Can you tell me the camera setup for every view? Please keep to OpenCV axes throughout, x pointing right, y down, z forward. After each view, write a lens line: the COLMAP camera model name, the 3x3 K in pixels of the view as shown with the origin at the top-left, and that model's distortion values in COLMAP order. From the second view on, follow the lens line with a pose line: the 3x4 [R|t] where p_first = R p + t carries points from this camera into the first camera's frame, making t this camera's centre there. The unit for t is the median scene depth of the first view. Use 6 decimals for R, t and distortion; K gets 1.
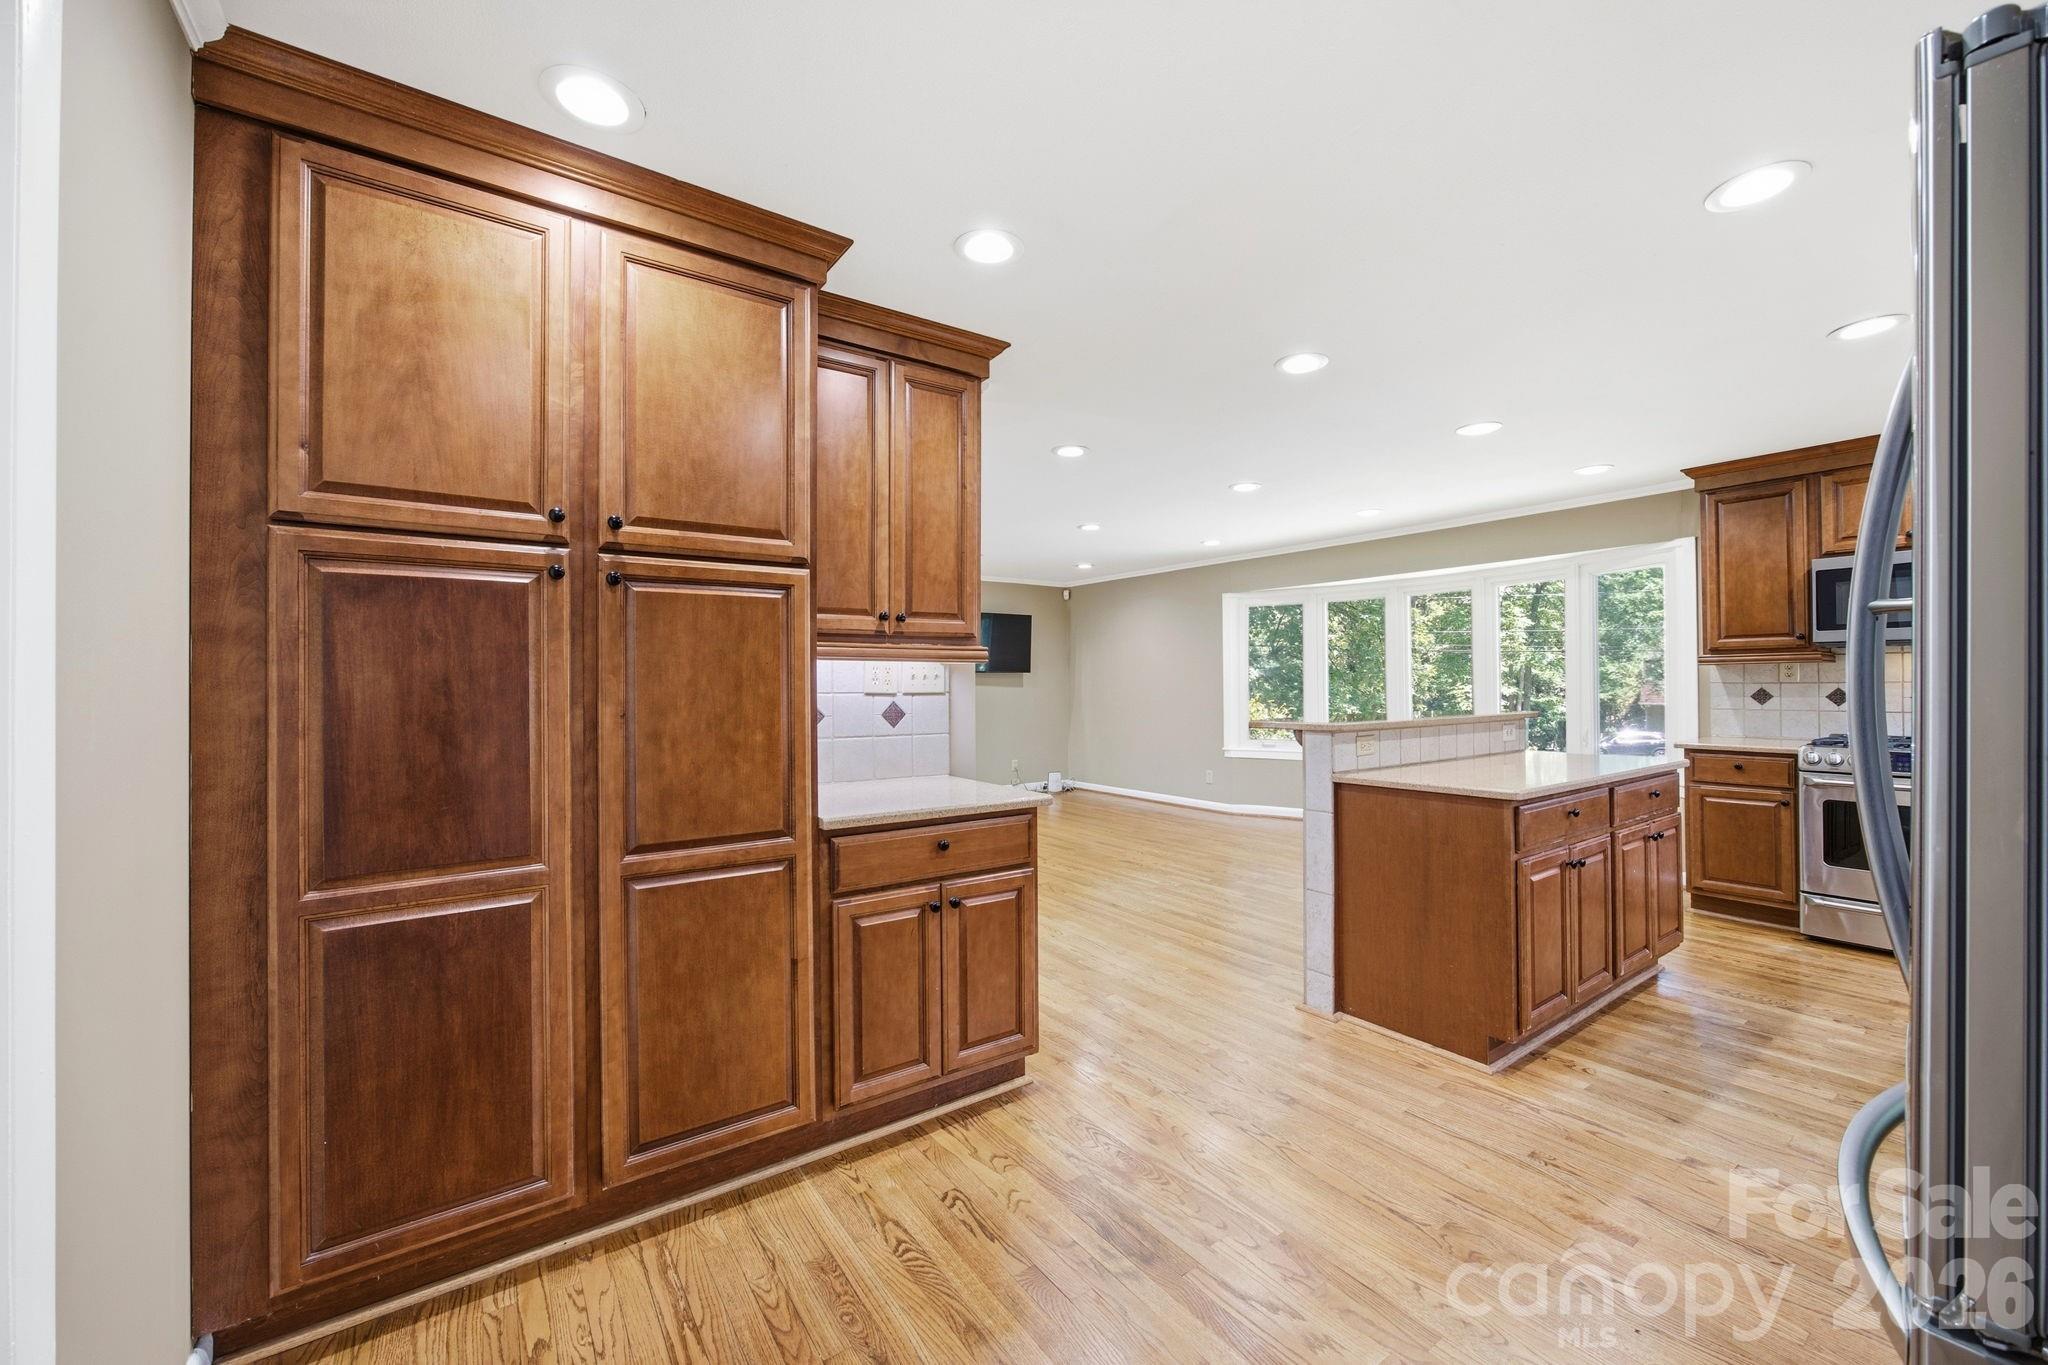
lens RADIAL K [[802.0, 0, 1019.4], [0, 802.0, 681.9], [0, 0, 1]] dist [-0.009721, 0.000380]
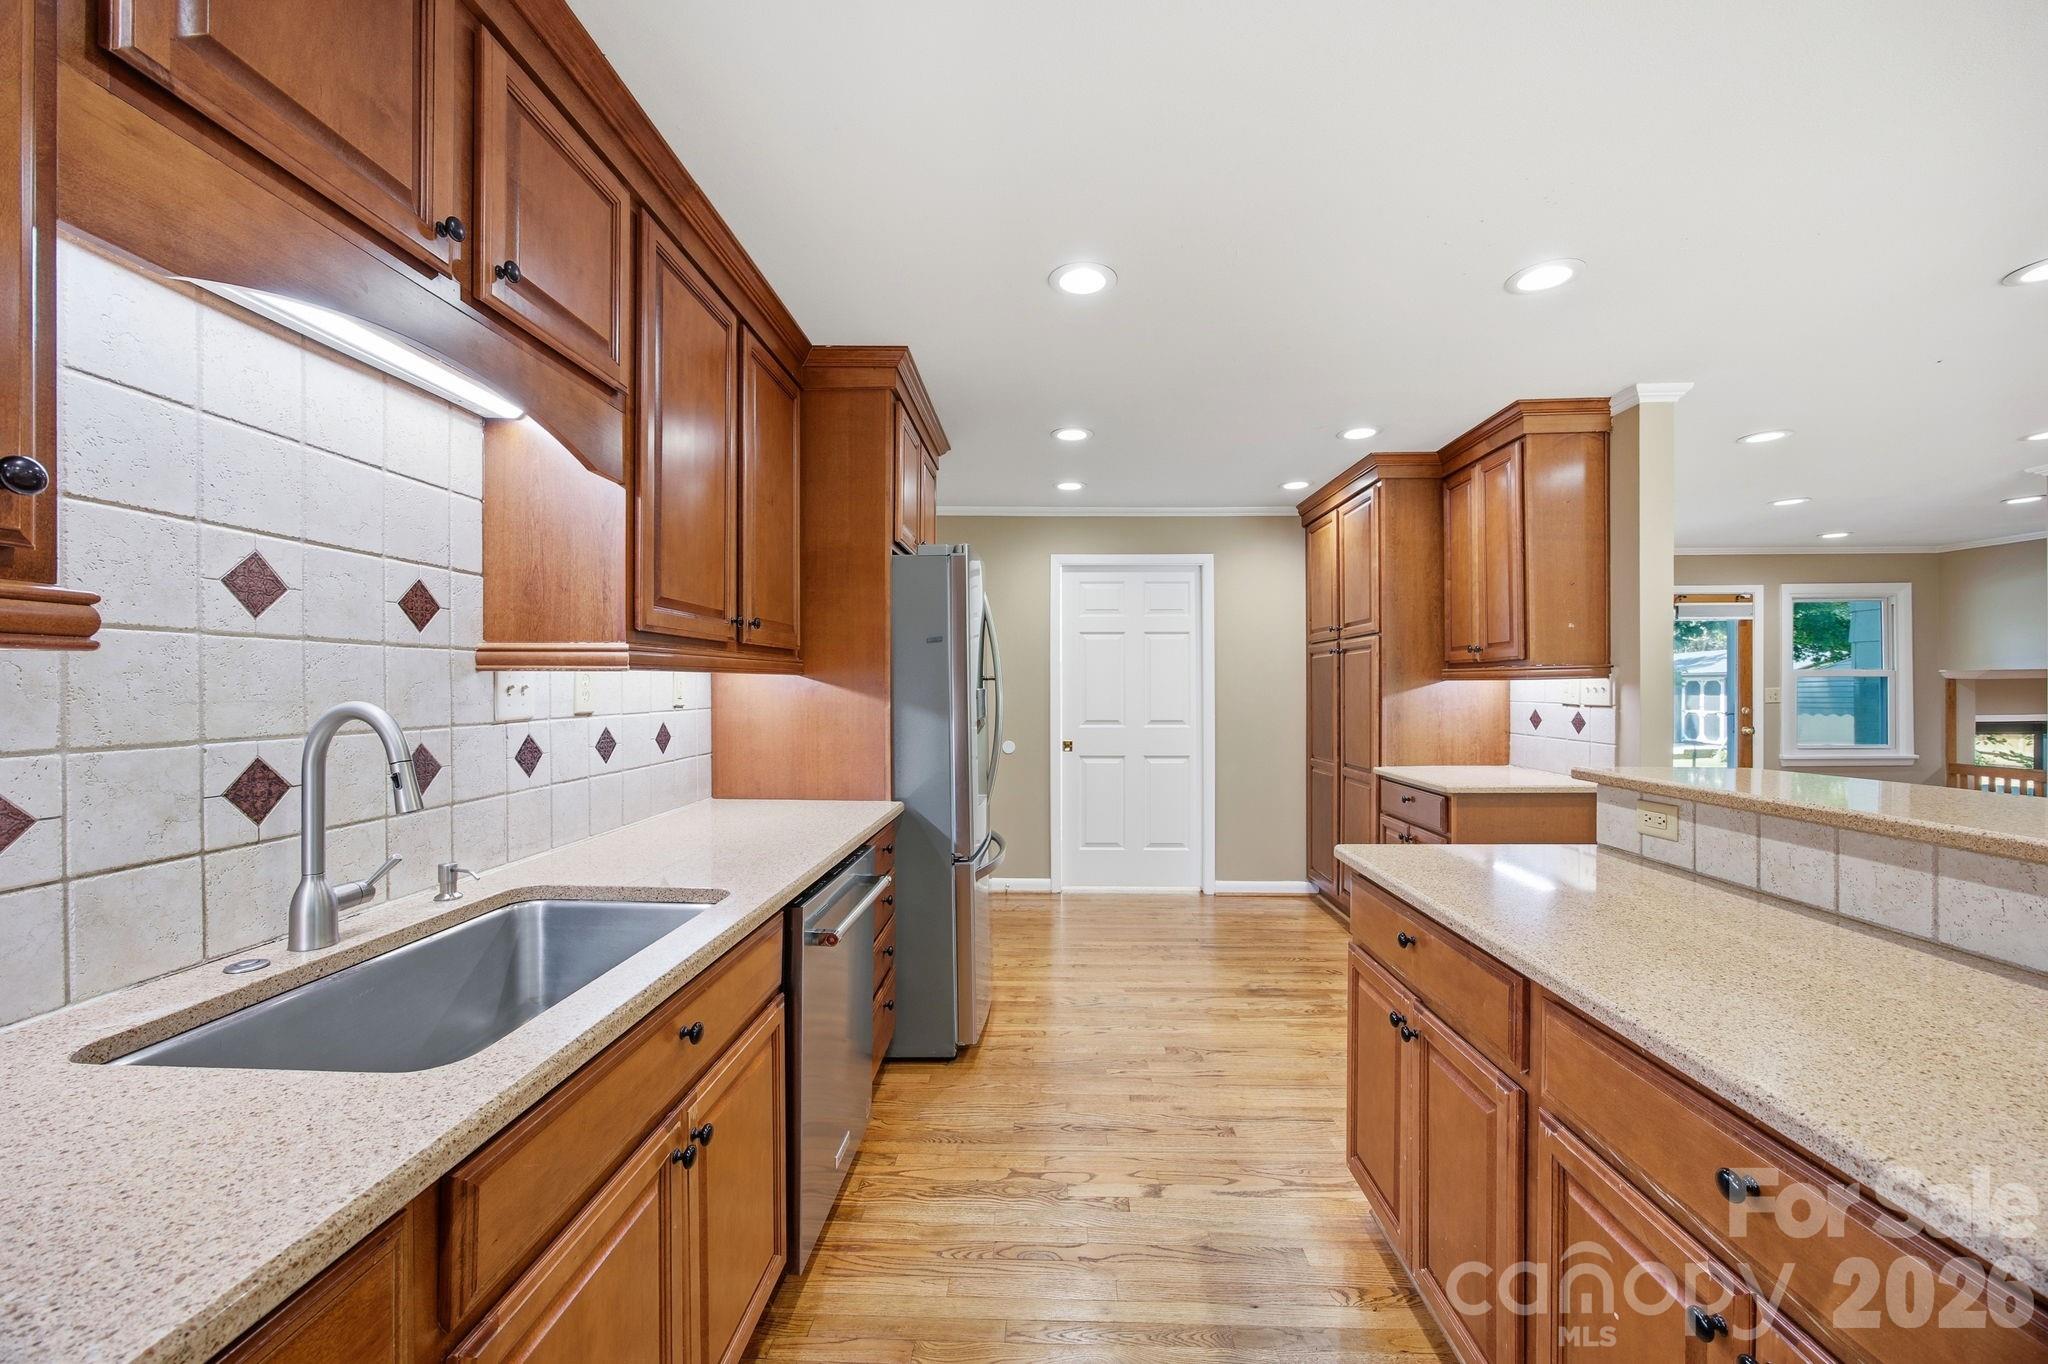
lens RADIAL K [[802.0, 0, 1019.4], [0, 802.0, 681.4], [0, 0, 1]] dist [-0.009721, 0.000380]
pose [[-0.619471, 0.002043, -0.785017, 0.899953], [0.012715, 0.999892, -0.007432, -0.015122], [0.784917, -0.014585, -0.619430, 0.776220]]
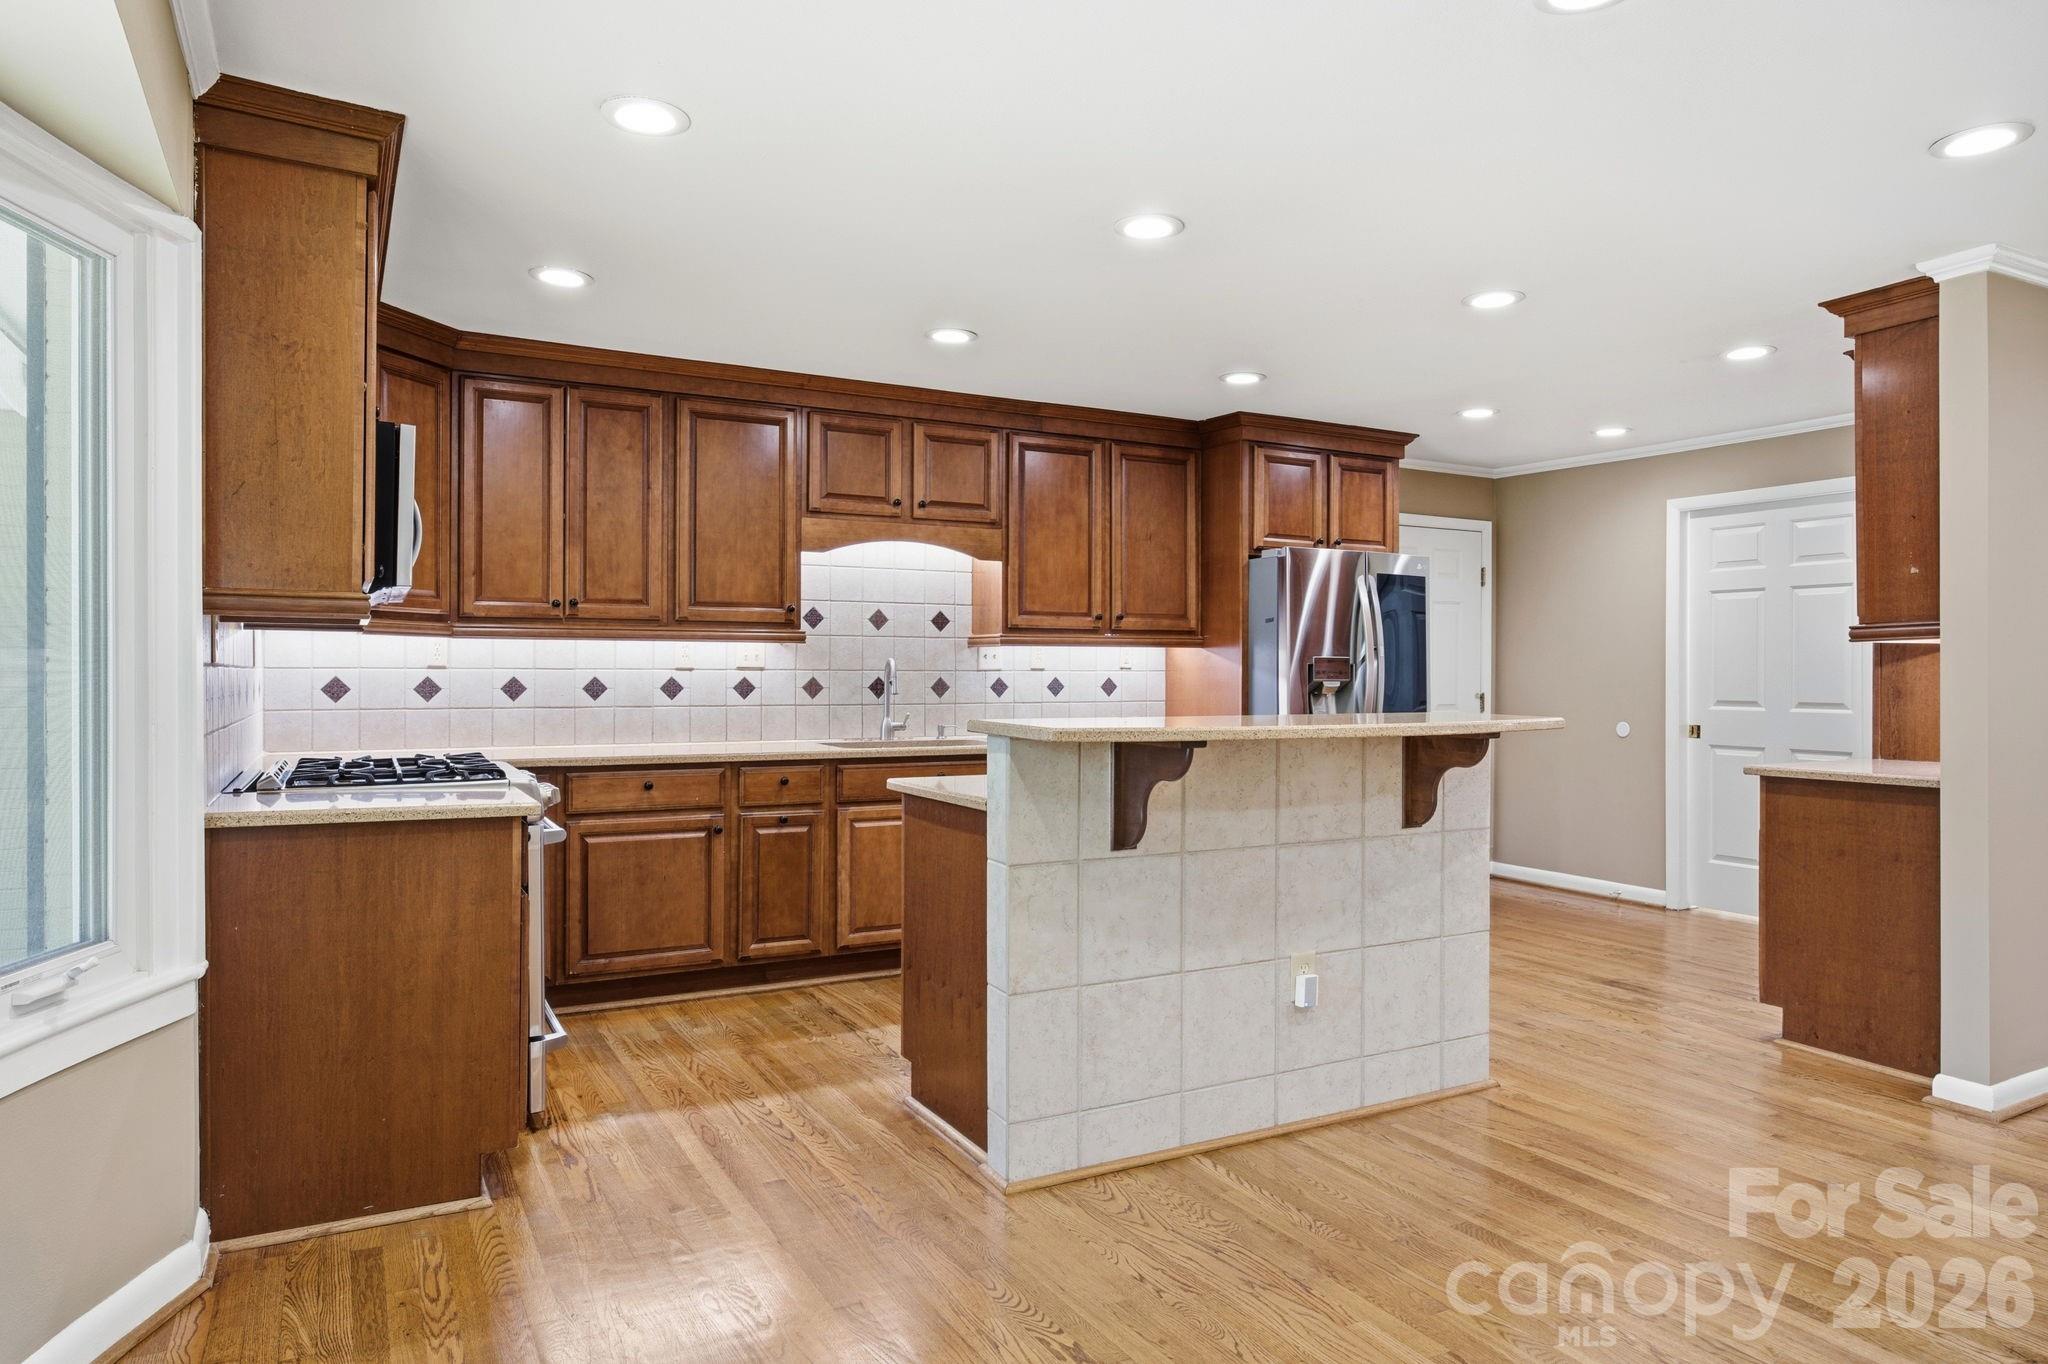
lens RADIAL K [[1281.1, 0, 1023.7], [0, 1281.1, 674.0], [0, 0, 1]] dist [-0.003245, 0.000445]
pose [[-0.993695, 0.002947, 0.112079, 0.519006], [0.001969, 0.999959, -0.008836, 0.017518], [-0.112101, -0.008560, -0.993660, 1.789625]]
